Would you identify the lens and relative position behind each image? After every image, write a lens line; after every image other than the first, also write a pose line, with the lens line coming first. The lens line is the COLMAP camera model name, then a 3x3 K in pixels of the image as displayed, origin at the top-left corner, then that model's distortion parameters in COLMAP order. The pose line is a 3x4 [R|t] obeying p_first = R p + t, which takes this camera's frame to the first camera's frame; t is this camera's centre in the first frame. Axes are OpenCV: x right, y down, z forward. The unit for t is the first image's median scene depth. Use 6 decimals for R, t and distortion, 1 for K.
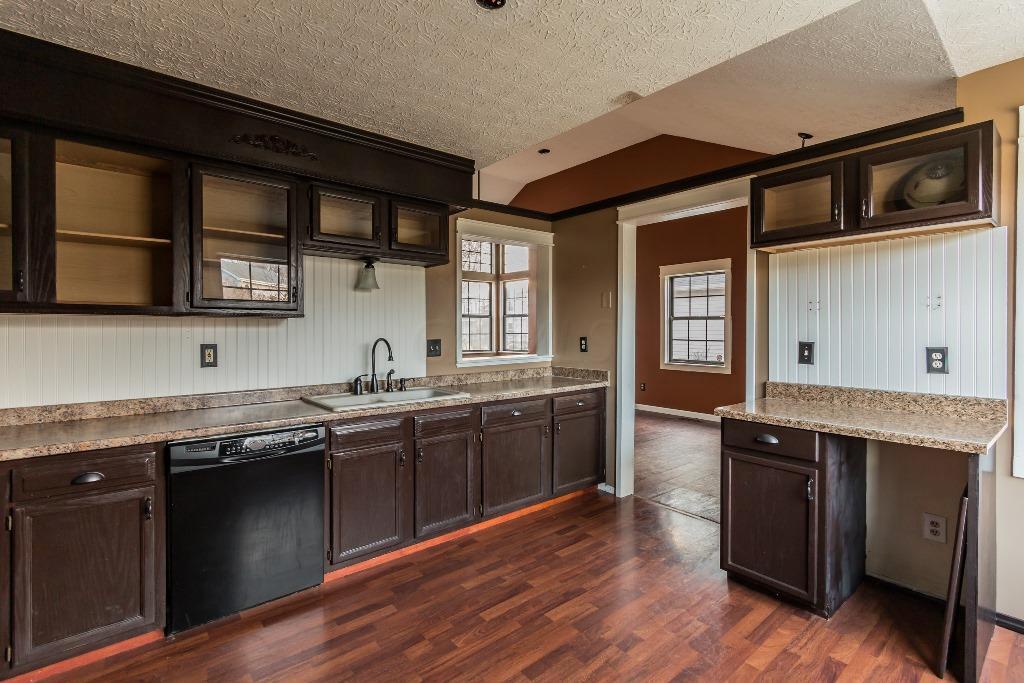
lens RADIAL K [[469.4, 0, 512.5], [0, 469.4, 331.4], [0, 0, 1]] dist [0.002311, -0.001005]
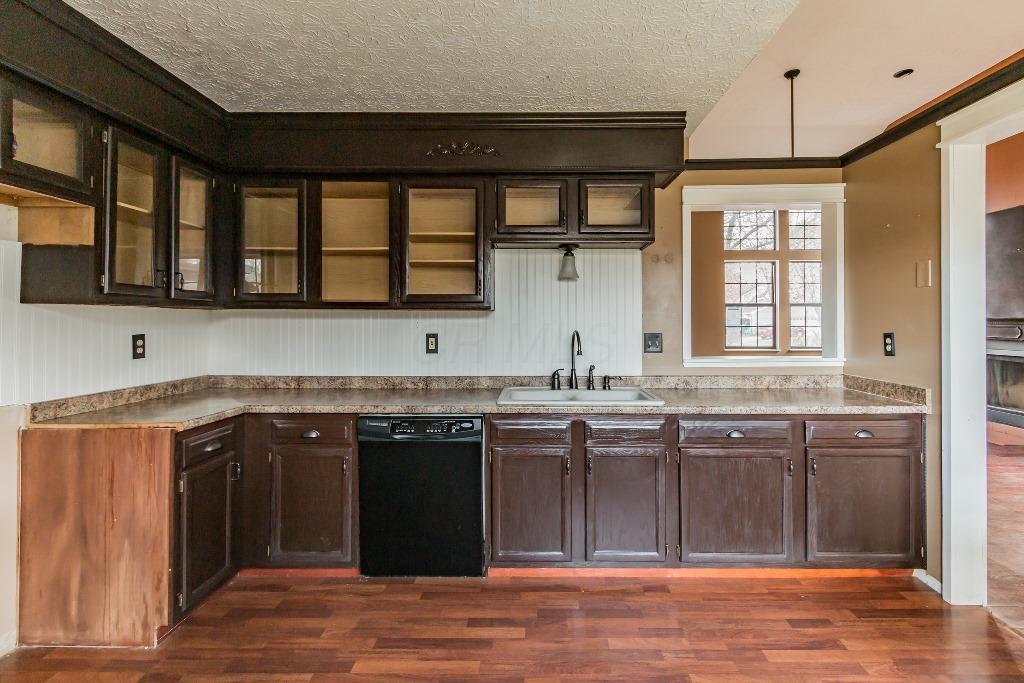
lens RADIAL K [[469.4, 0, 525.3], [0, 469.4, 315.1], [0, 0, 1]] dist [0.002311, -0.001005]
pose [[0.765011, -0.006110, -0.643989, 0.255435], [-0.003710, 0.999897, -0.013894, -0.002831], [0.644007, 0.013018, 0.764909, 0.241048]]
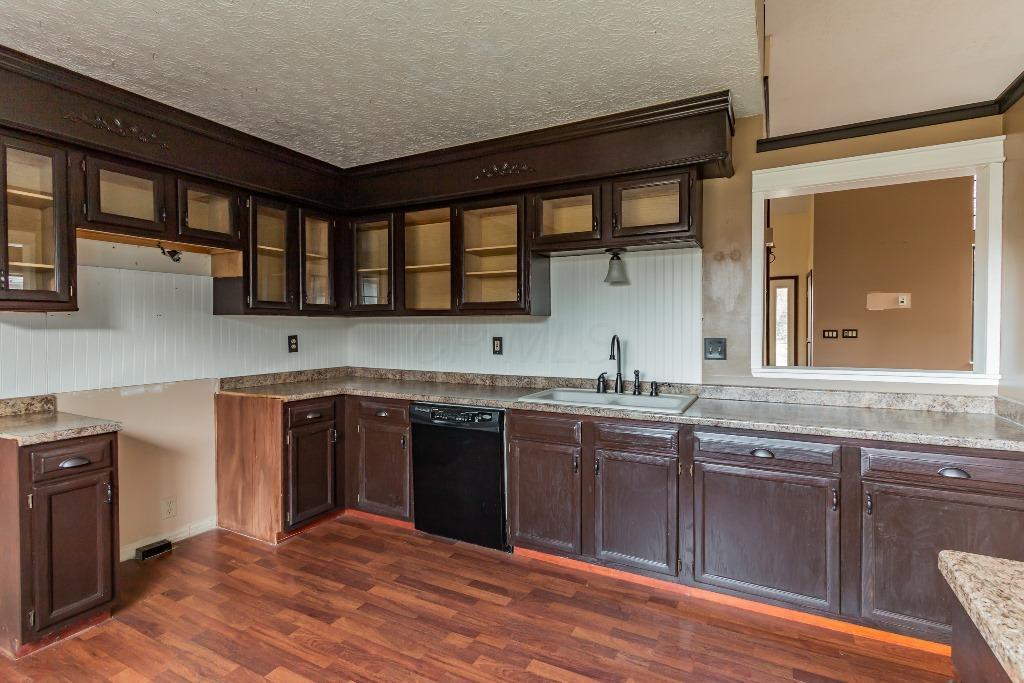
lens RADIAL K [[469.4, 0, 507.6], [0, 469.4, 331.4], [0, 0, 1]] dist [0.002311, -0.001005]
pose [[0.404074, 0.012133, -0.914646, 0.513651], [-0.002306, 0.999922, 0.012245, -0.003230], [0.914724, -0.002839, 0.404070, 0.461057]]
